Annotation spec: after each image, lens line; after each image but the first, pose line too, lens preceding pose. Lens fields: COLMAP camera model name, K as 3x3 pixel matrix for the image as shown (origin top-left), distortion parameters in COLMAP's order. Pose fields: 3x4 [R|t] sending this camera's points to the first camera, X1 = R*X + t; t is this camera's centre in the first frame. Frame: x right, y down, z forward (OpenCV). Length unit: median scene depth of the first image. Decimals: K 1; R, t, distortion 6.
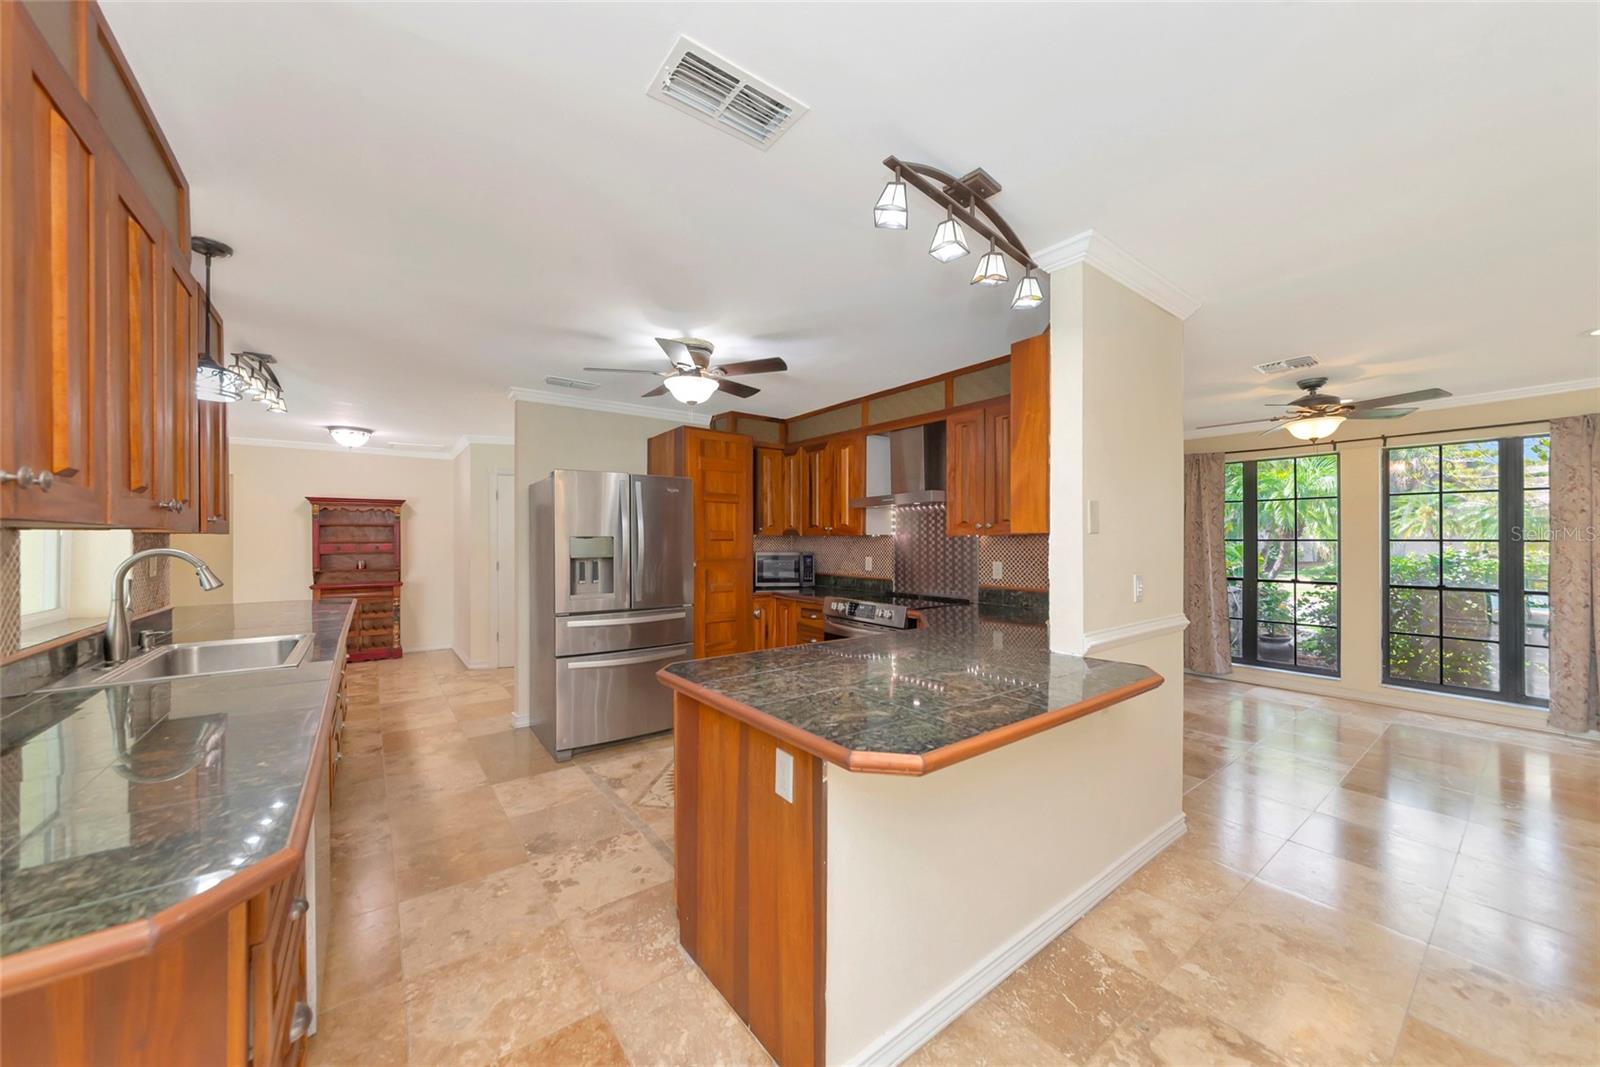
lens RADIAL K [[564.9, 0, 788.3], [0, 564.9, 538.3], [0, 0, 1]] dist [-0.003523, 0.000820]
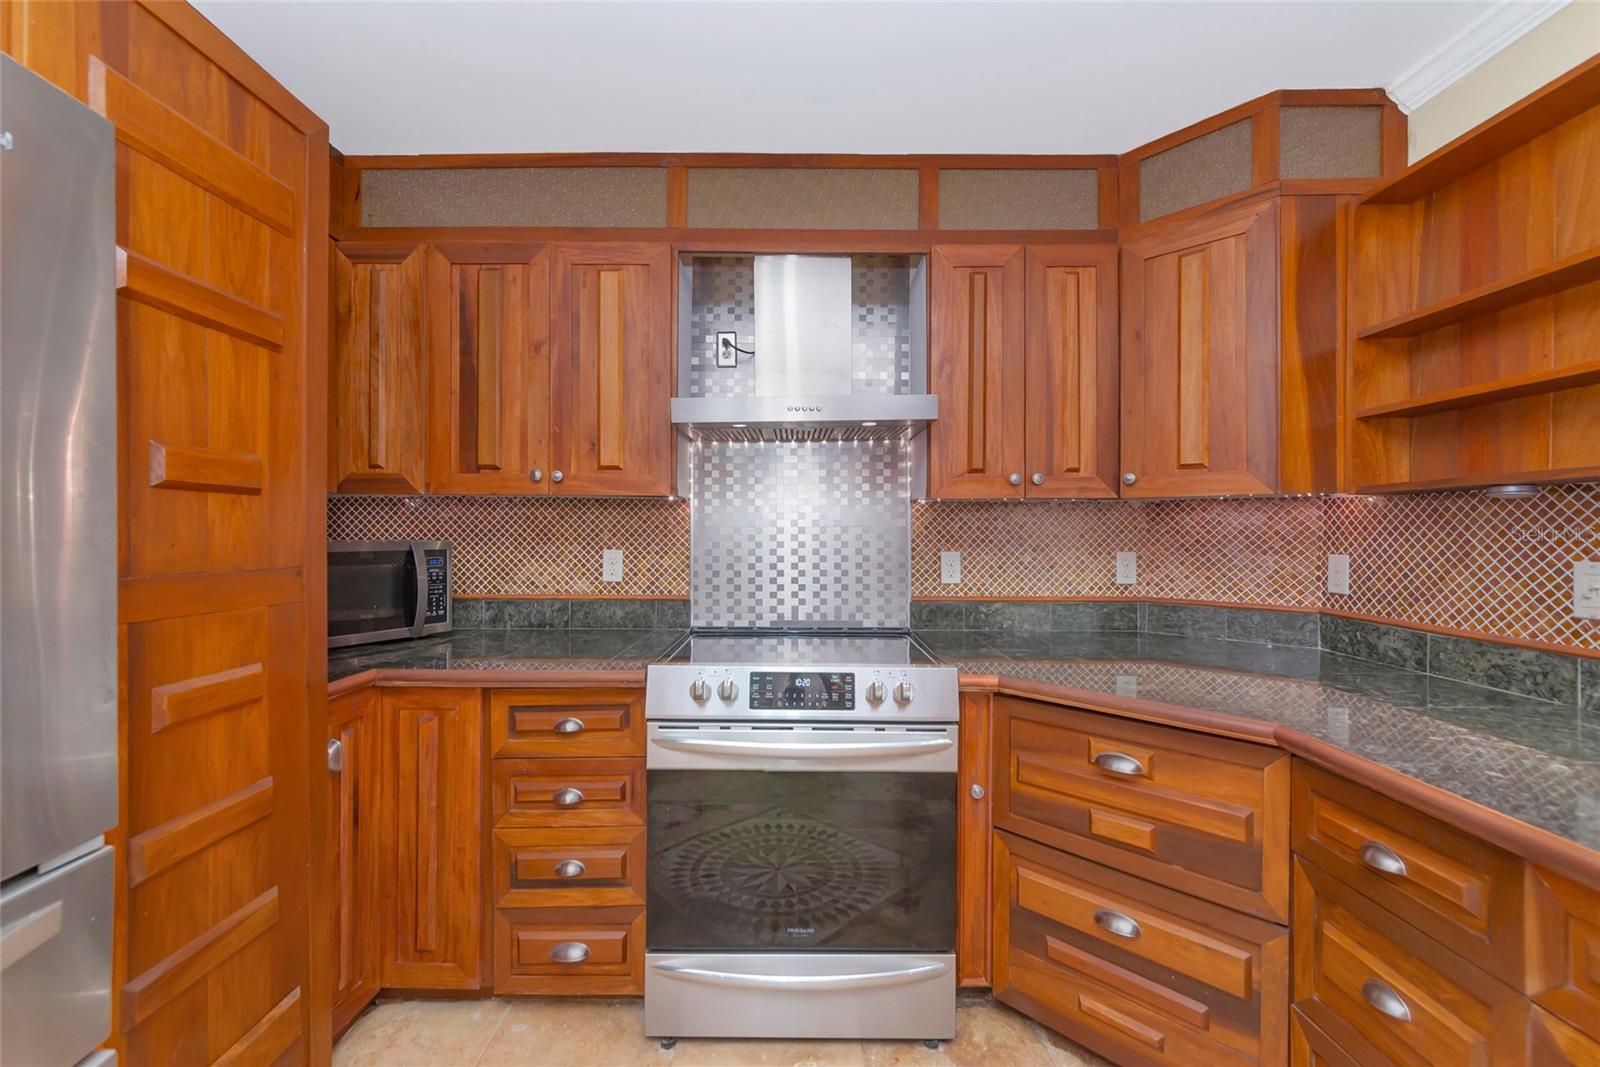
lens RADIAL K [[645.9, 0, 791.7], [0, 645.9, 530.8], [0, 0, 1]] dist [-0.004033, -0.000276]
pose [[0.594120, 0.002733, 0.804372, -0.188510], [-0.004937, 0.999988, 0.000249, 0.019257], [-0.804361, -0.004119, 0.594126, 0.652002]]
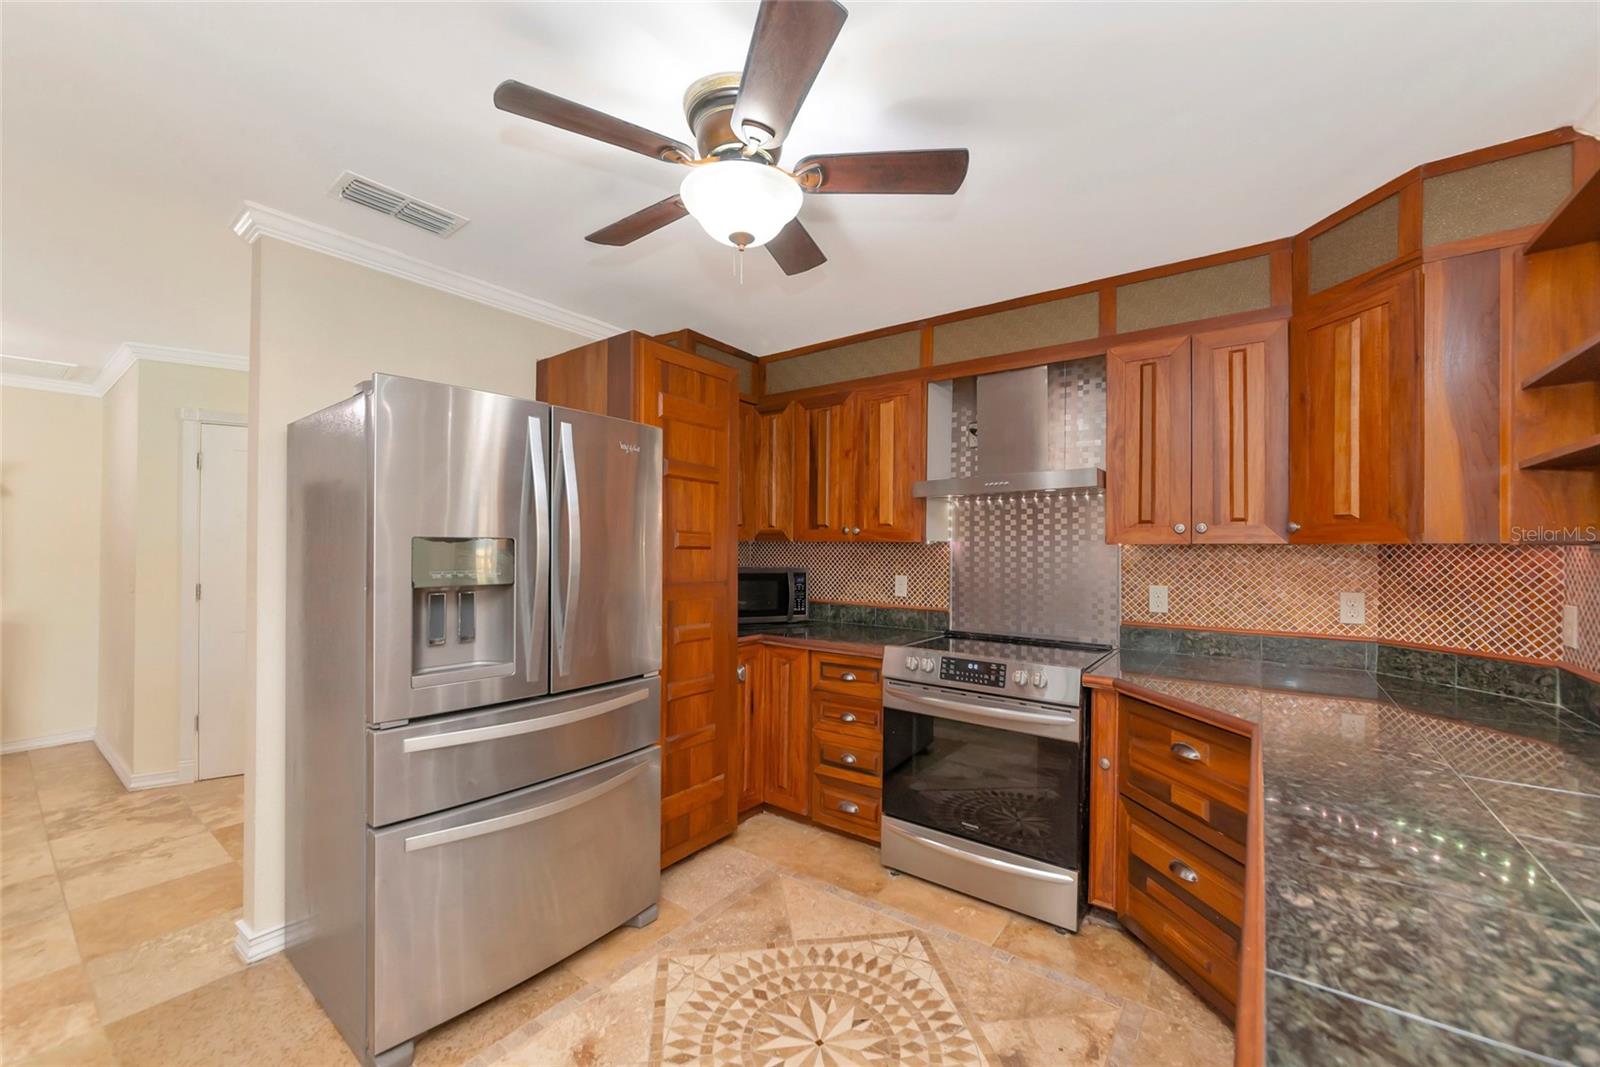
lens RADIAL K [[620.7, 0, 788.1], [0, 620.7, 544.7], [0, 0, 1]] dist [-0.001953, -0.001588]
pose [[0.958159, 0.009174, 0.286091, -0.203853], [-0.008672, 0.999958, -0.003022, 0.000945], [-0.286106, 0.000415, 0.958198, 0.384982]]
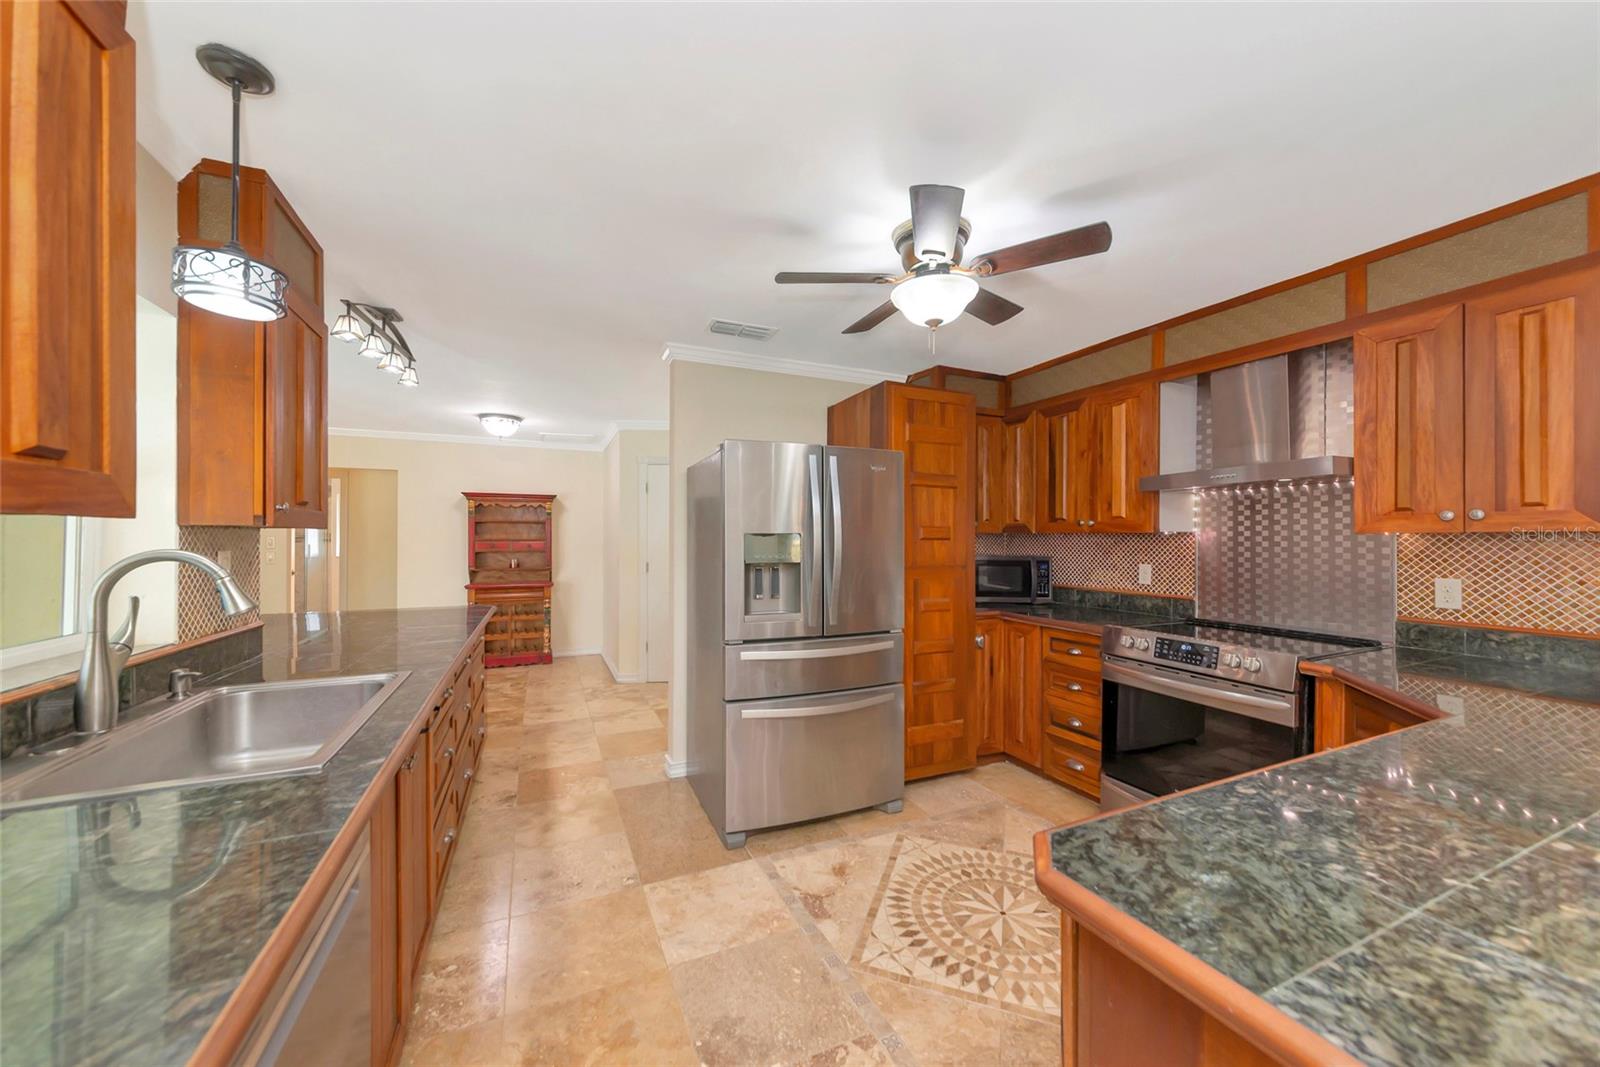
lens RADIAL K [[564.9, 0, 793.2], [0, 564.9, 535.8], [0, 0, 1]] dist [-0.003523, 0.000820]
pose [[0.976652, 0.002332, -0.214814, -0.140441], [-0.002798, 0.999994, -0.001869, 0.000708], [0.214808, 0.002426, 0.976653, 0.255789]]
